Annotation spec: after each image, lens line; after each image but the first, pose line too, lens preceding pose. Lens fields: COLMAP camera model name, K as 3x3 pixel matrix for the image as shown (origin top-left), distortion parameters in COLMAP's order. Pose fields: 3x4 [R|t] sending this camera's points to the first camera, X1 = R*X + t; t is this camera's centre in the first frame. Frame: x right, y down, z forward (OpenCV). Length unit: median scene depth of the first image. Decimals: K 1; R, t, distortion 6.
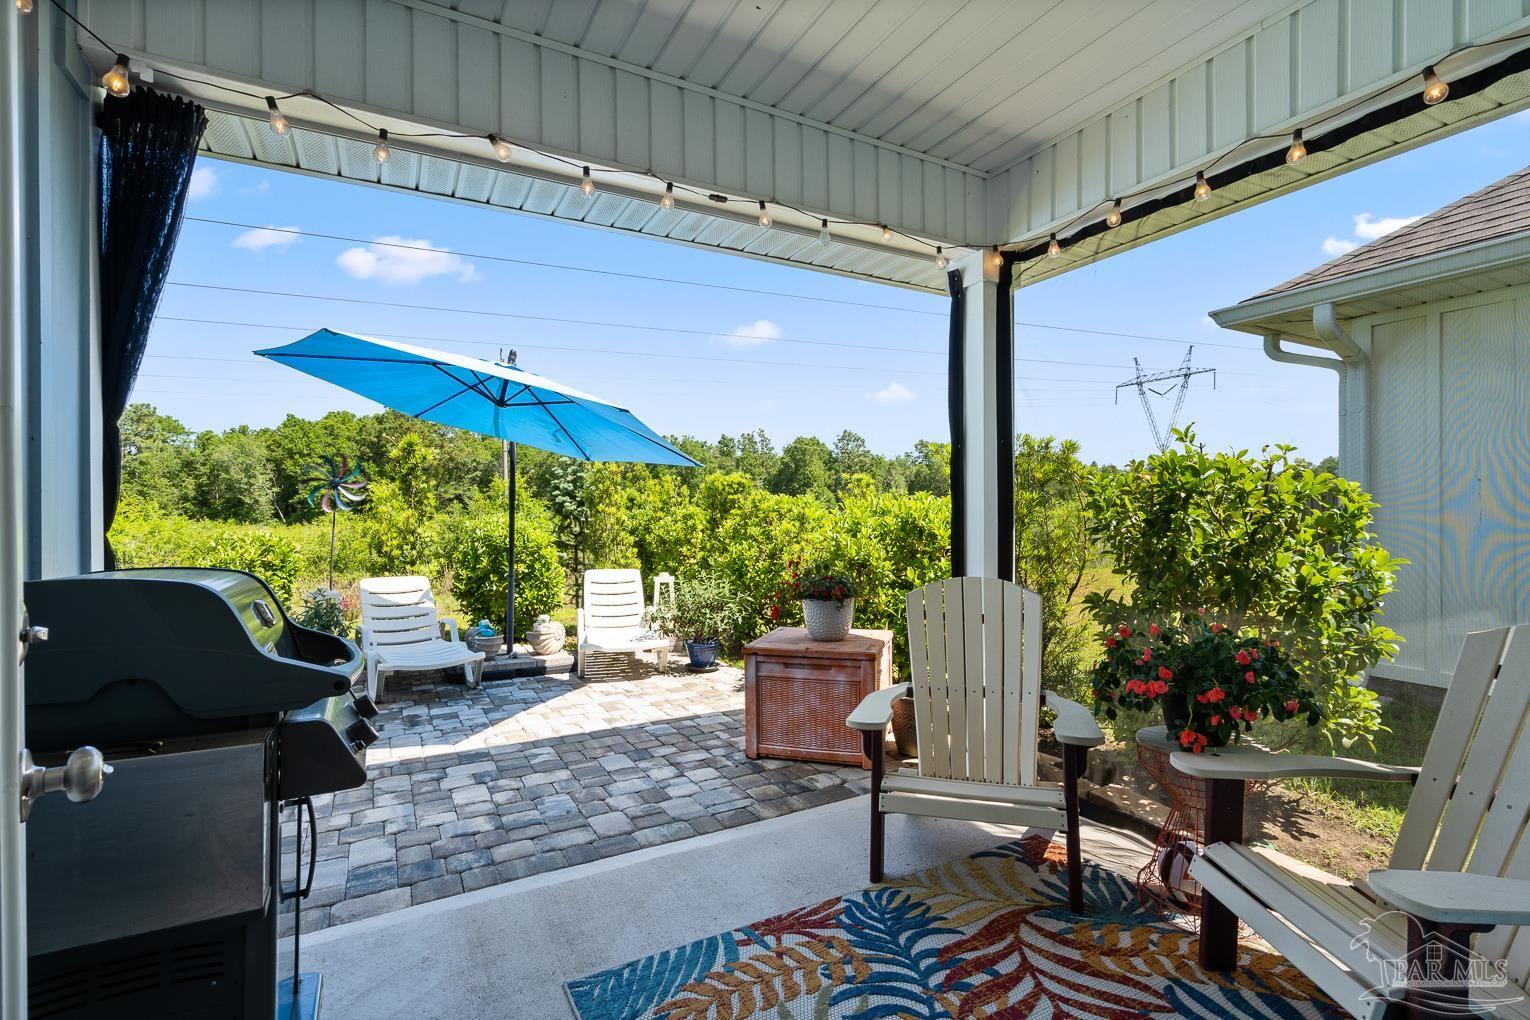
lens RADIAL K [[701.7, 0, 754.7], [0, 701.7, 502.4], [0, 0, 1]] dist [-0.003147, 0.000931]
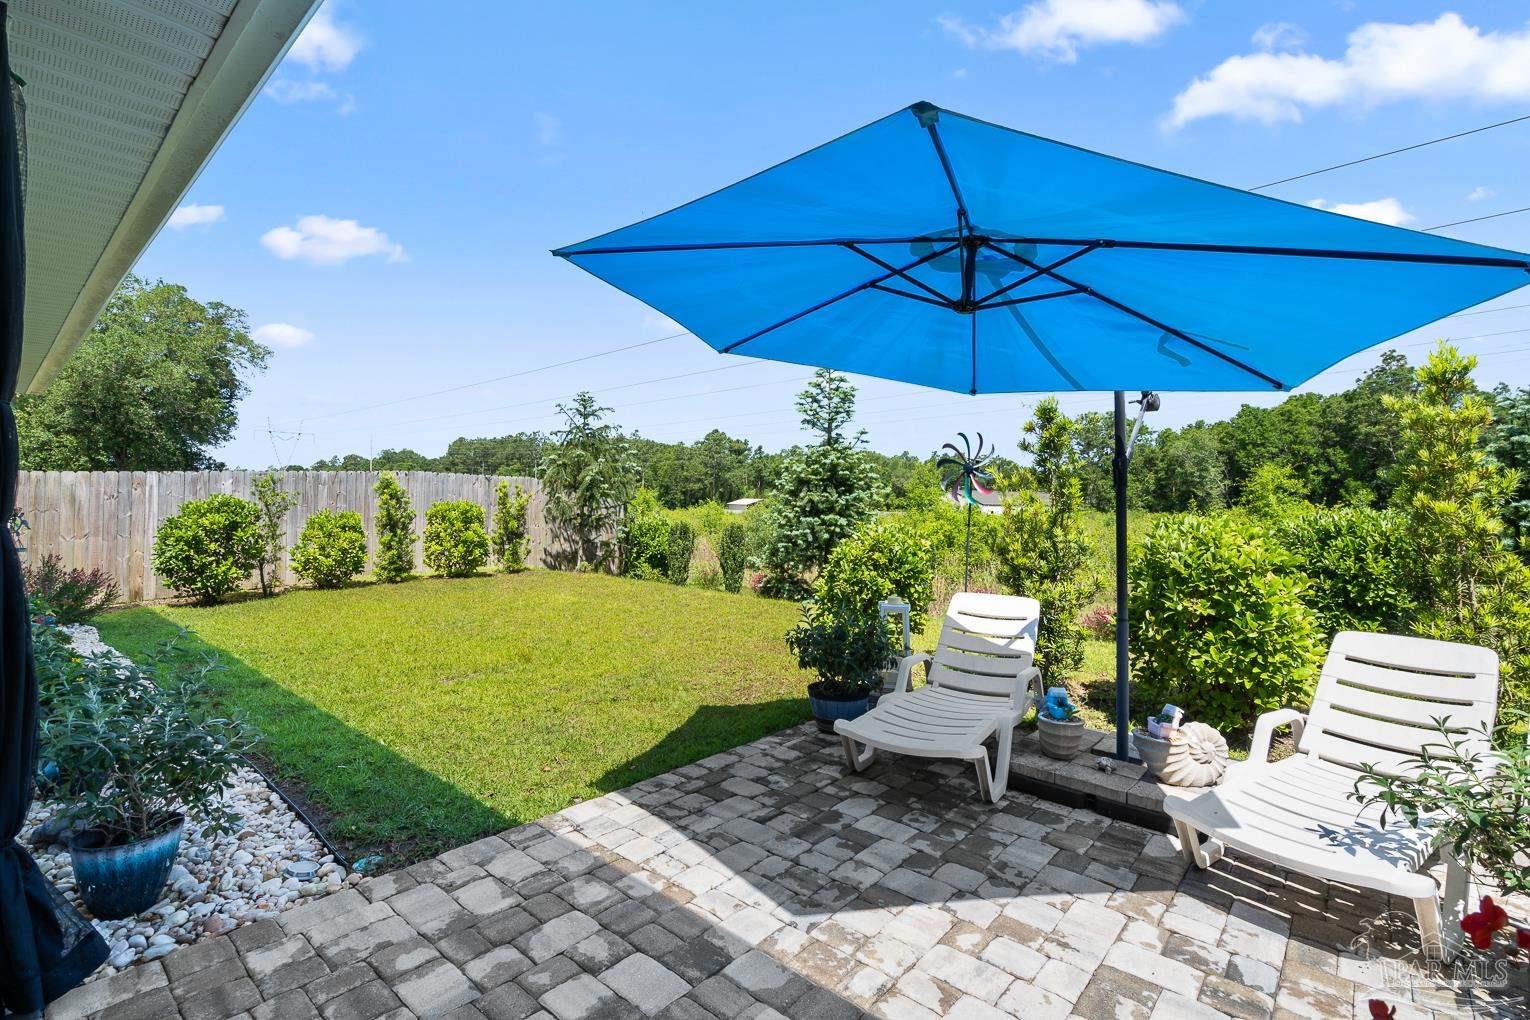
lens RADIAL K [[701.7, 0, 754.7], [0, 701.7, 502.4], [0, 0, 1]] dist [-0.003147, 0.000931]
pose [[0.350070, 0.006514, -0.936701, 0.099307], [0.002688, 0.999965, 0.007958, 0.007504], [0.936720, -0.005303, 0.350040, 0.711701]]
